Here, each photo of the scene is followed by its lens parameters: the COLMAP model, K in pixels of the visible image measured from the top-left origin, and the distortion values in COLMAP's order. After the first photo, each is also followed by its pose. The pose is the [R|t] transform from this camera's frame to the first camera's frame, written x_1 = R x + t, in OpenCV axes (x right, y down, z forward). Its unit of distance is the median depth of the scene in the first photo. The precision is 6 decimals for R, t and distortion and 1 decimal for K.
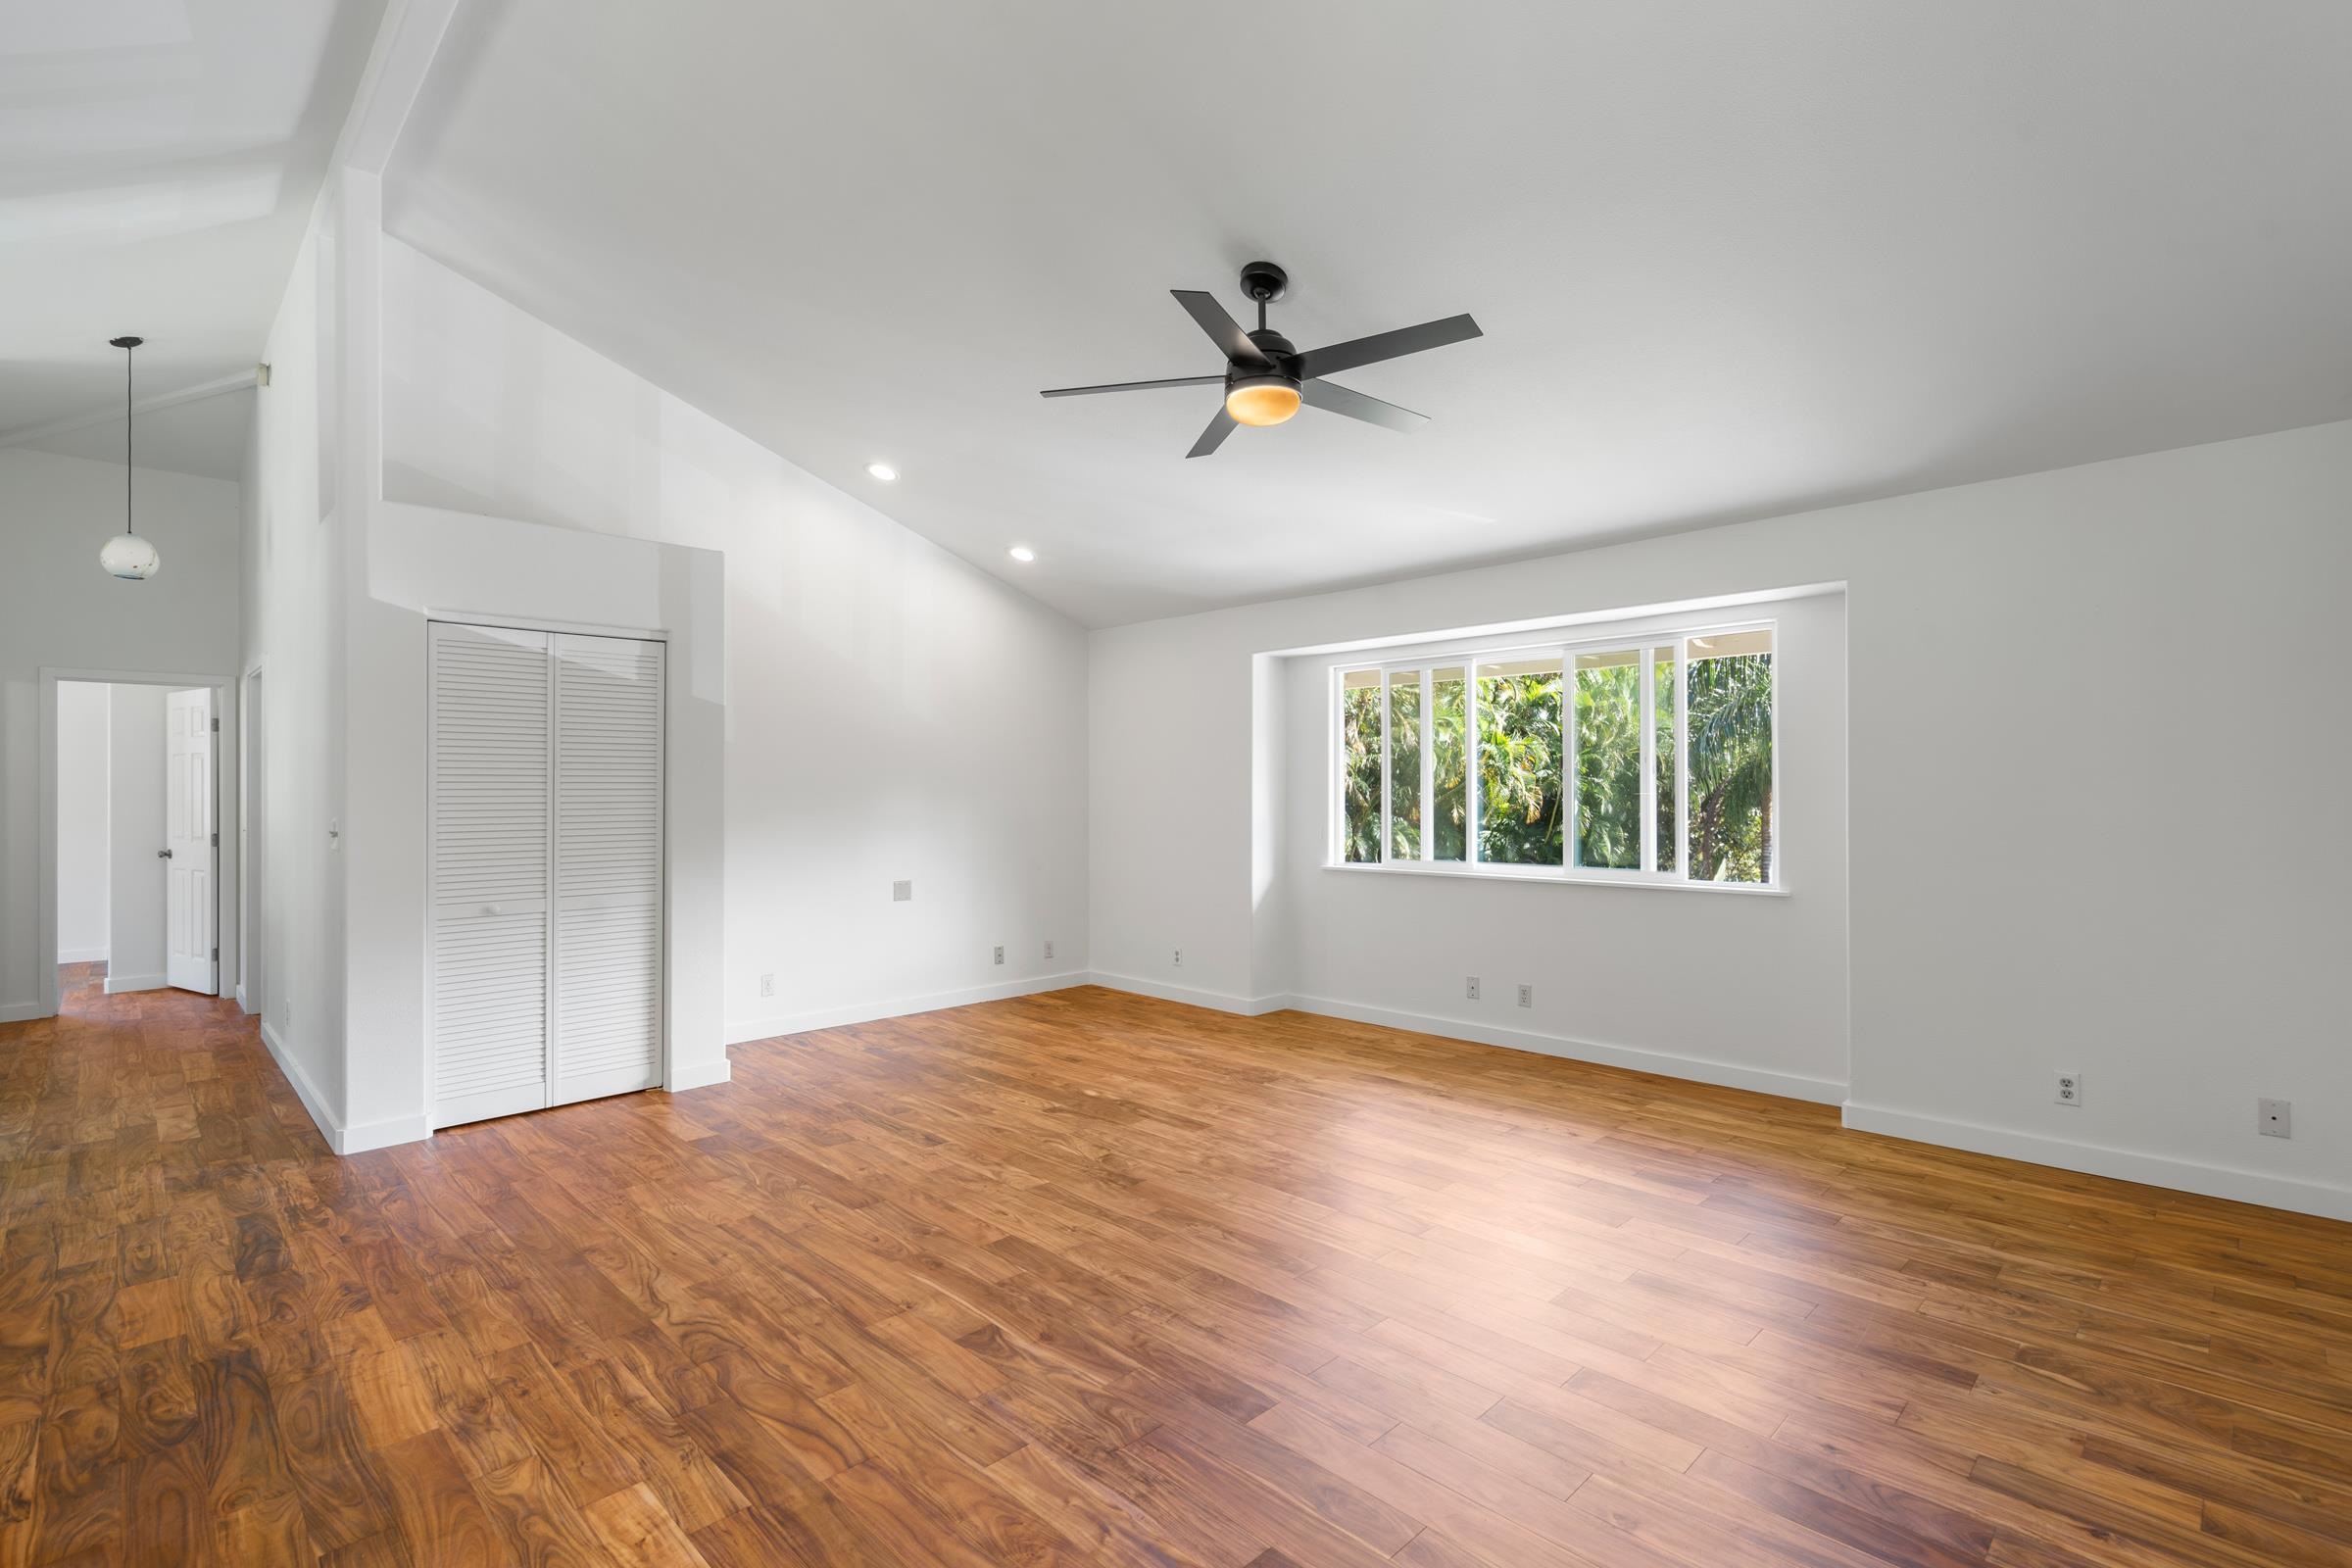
lens RADIAL K [[1079.3, 0, 1176.0], [0, 1079.3, 784.0], [0, 0, 1]] dist [-0.000782, 0.000406]
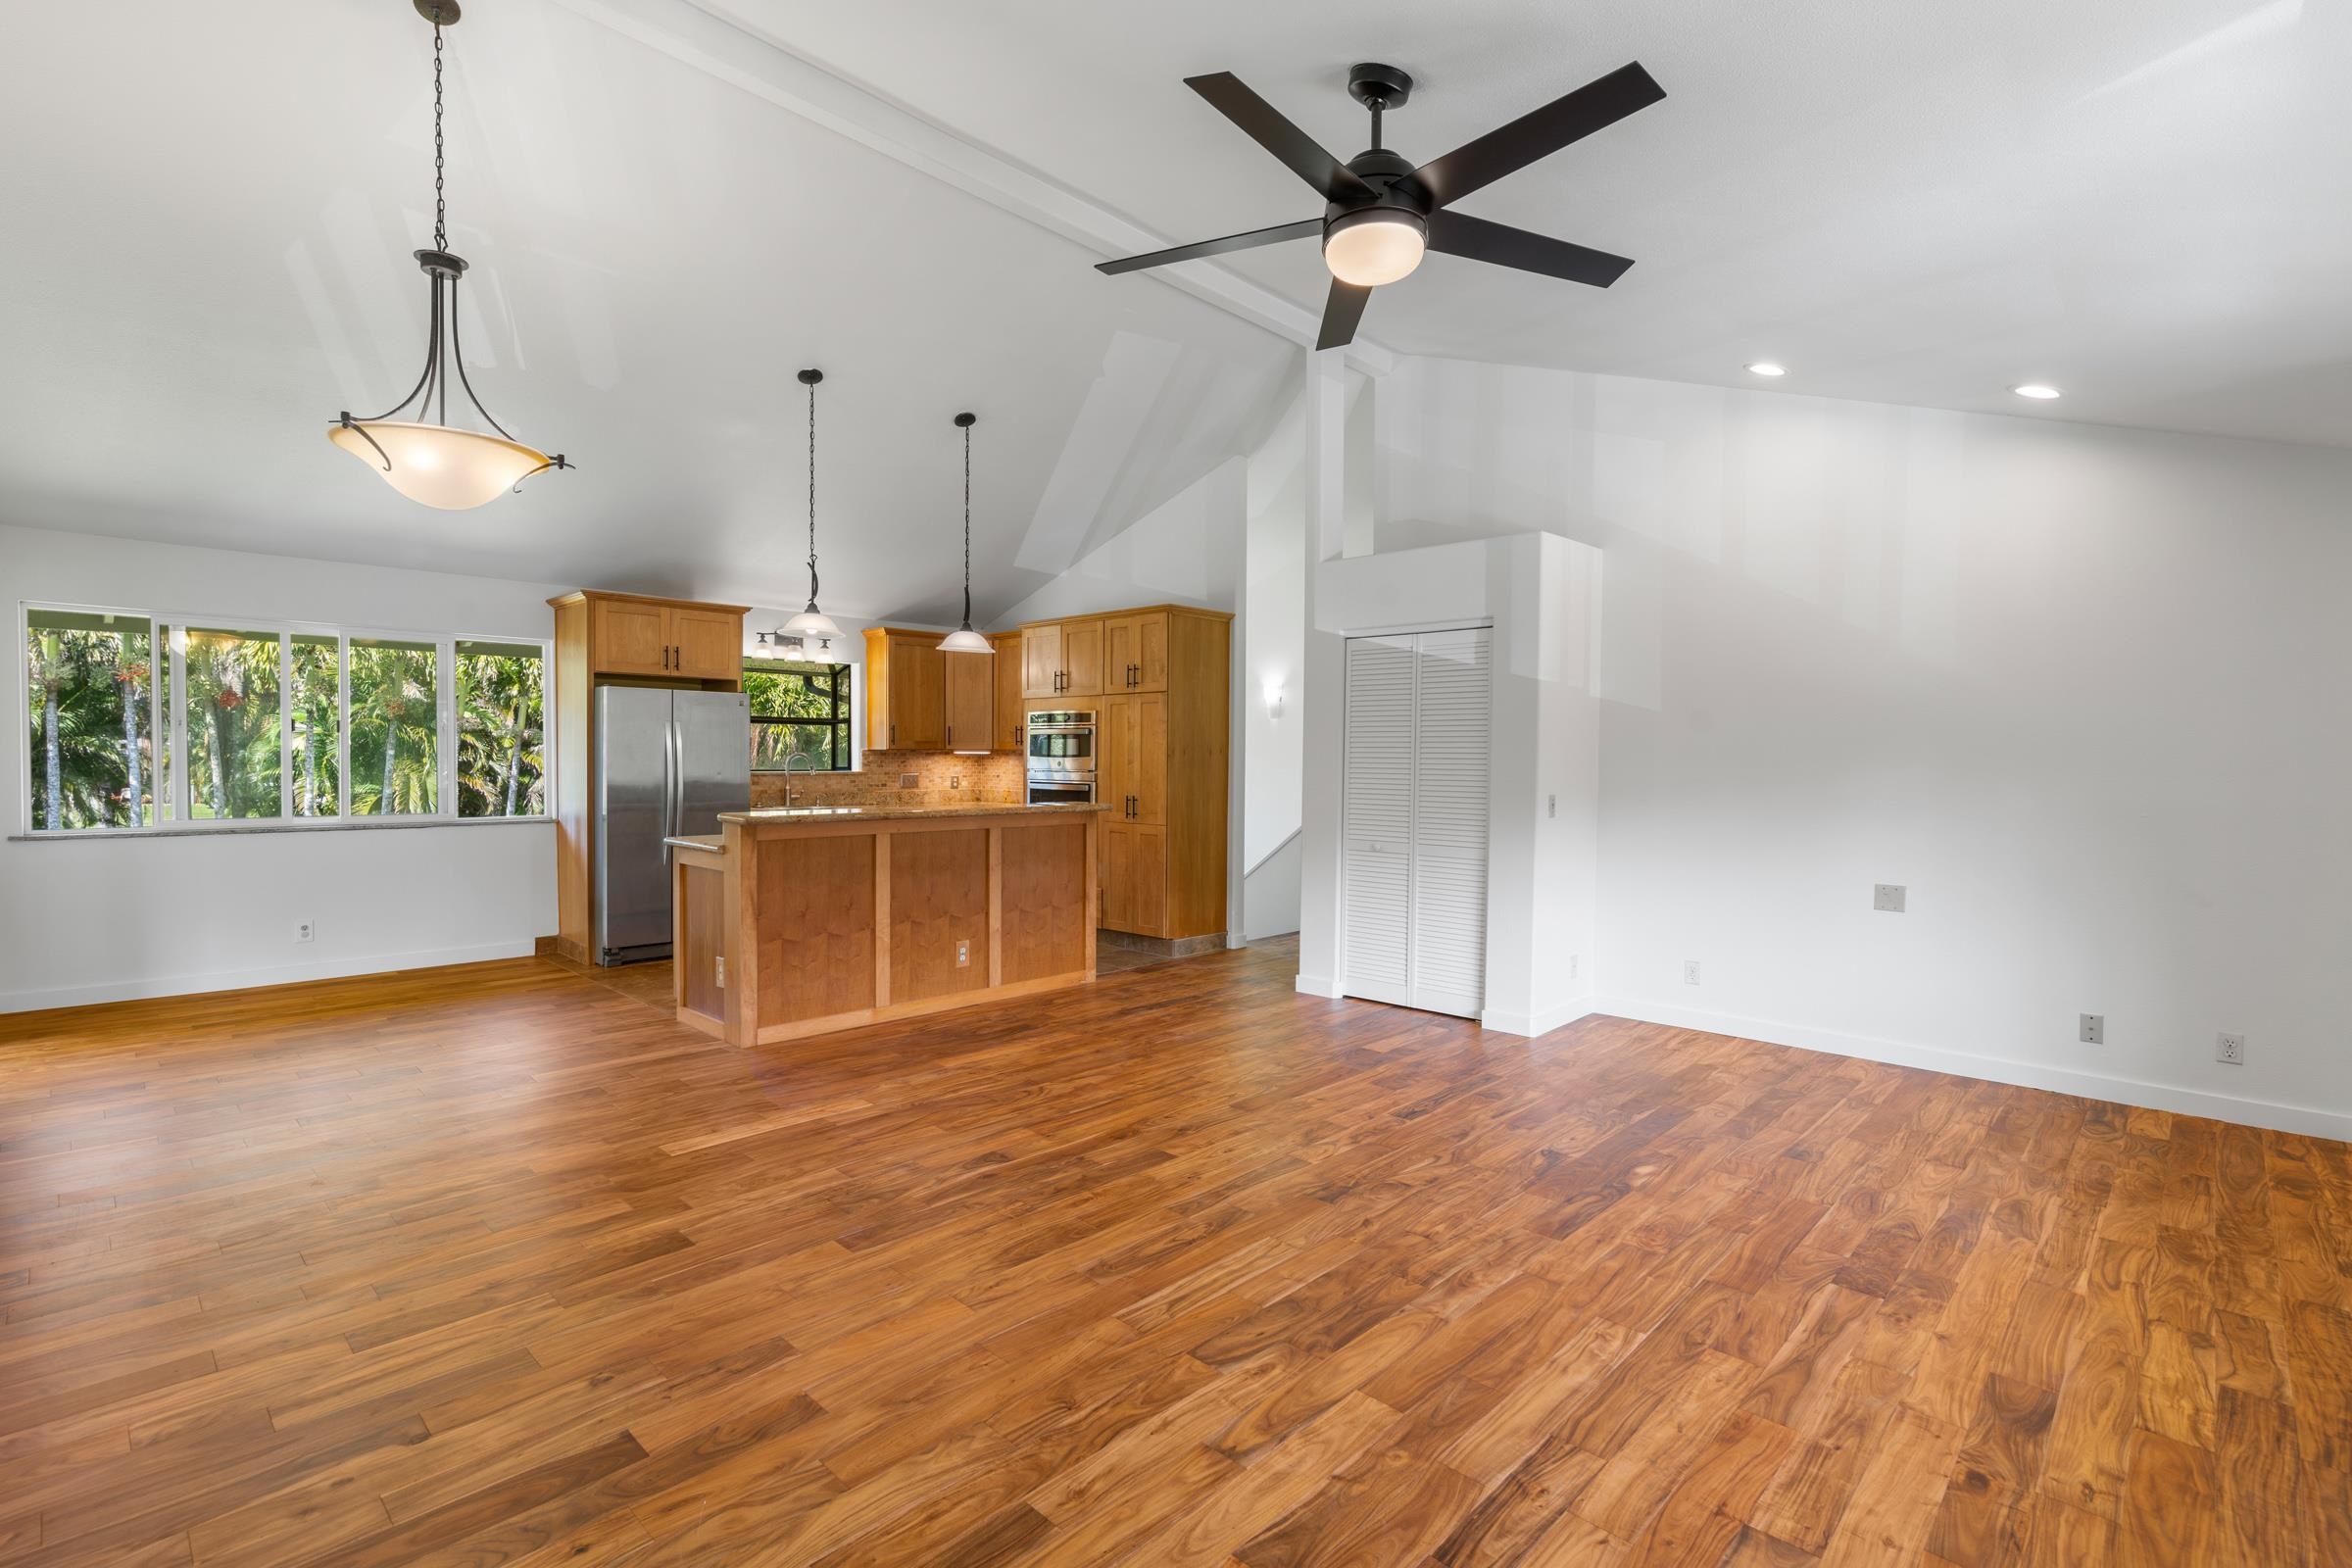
lens RADIAL K [[1089.5, 0, 1176.0], [0, 1089.5, 784.0], [0, 0, 1]] dist [-0.001543, -0.000086]
pose [[0.023930, 0.030880, -0.999237, 0.753426], [-0.001393, 0.999523, 0.030856, -0.003947], [0.999713, 0.000653, 0.023961, 0.752399]]
